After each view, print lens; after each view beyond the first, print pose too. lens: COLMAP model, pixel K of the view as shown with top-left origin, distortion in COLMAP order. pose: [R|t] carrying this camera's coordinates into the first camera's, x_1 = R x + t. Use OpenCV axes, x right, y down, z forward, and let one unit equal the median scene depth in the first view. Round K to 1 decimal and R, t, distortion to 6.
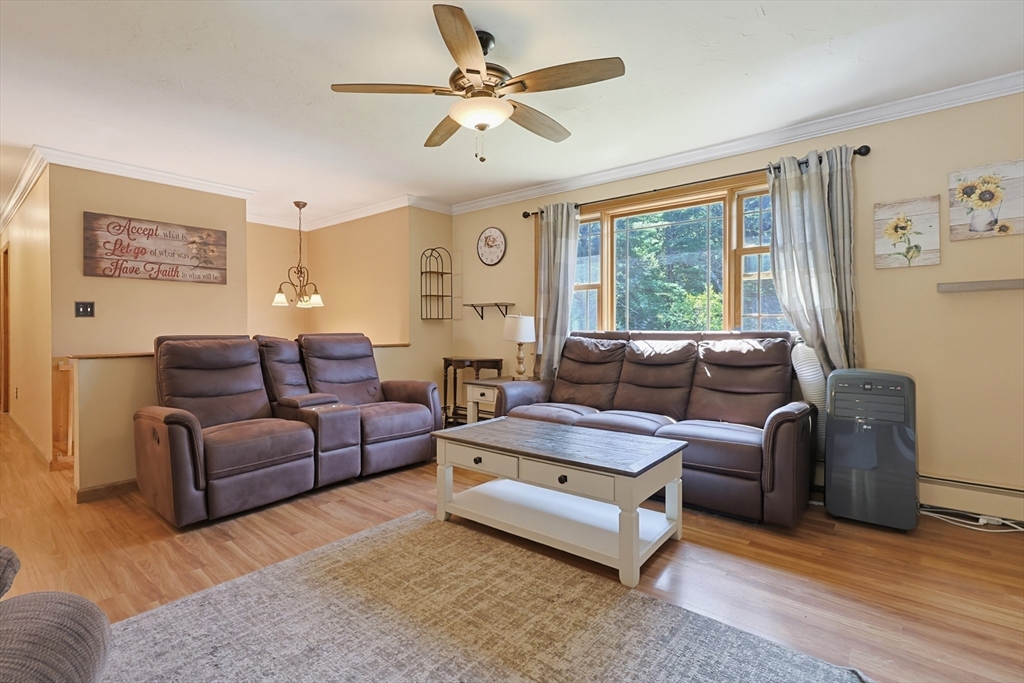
lens RADIAL K [[487.3, 0, 512.0], [0, 487.3, 326.5], [0, 0, 1]] dist [0.000902, -0.000452]
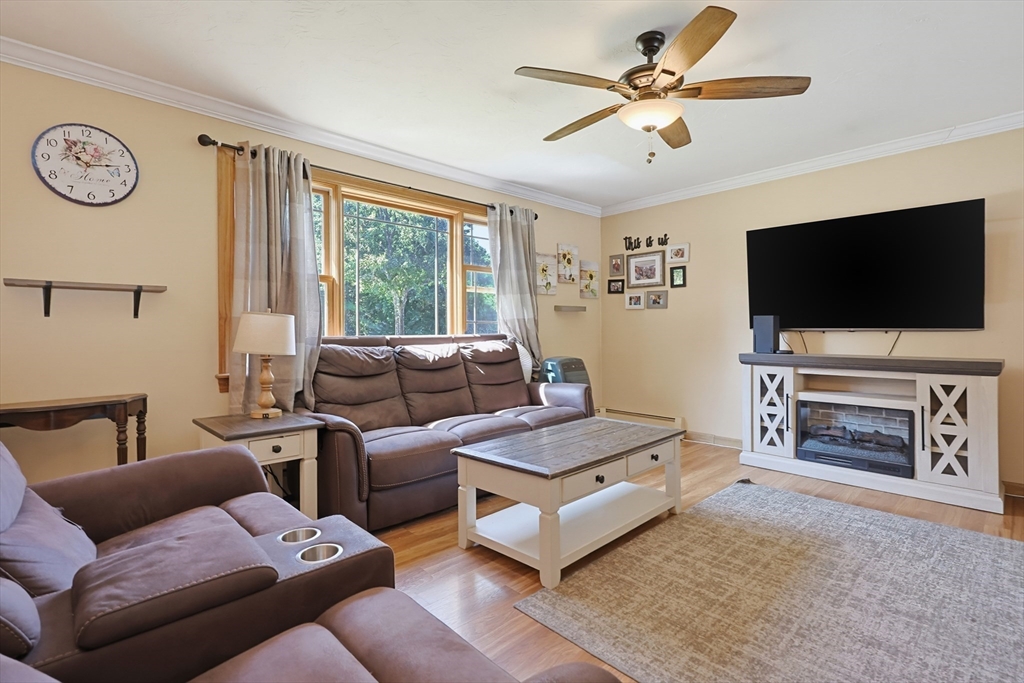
lens RADIAL K [[480.0, 0, 534.5], [0, 480.0, 331.6], [0, 0, 1]] dist [-0.000066, -0.000751]
pose [[0.090012, 0.001340, 0.995940, -0.615611], [0.005931, 0.999981, -0.001881, 0.005174], [-0.995923, 0.006076, 0.090002, 0.671157]]
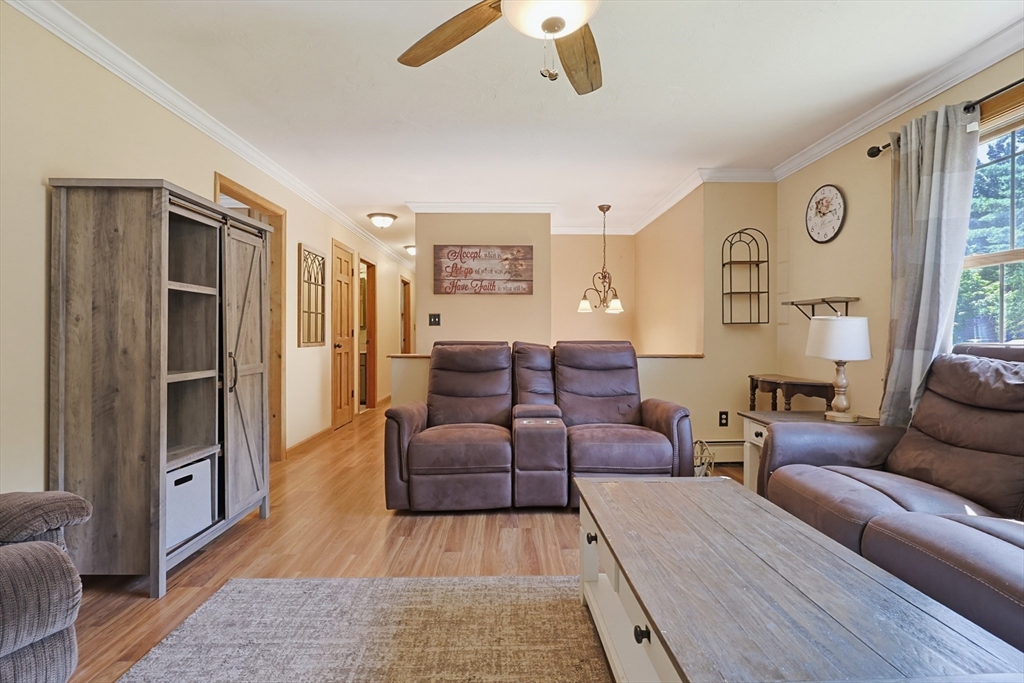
lens RADIAL K [[473.0, 0, 512.1], [0, 473.0, 332.2], [0, 0, 1]] dist [0.001295, -0.000260]
pose [[0.651461, 0.001733, -0.758681, 0.222496], [-0.000655, 0.999998, 0.001723, -0.003522], [0.758682, -0.000626, 0.651461, 0.323207]]
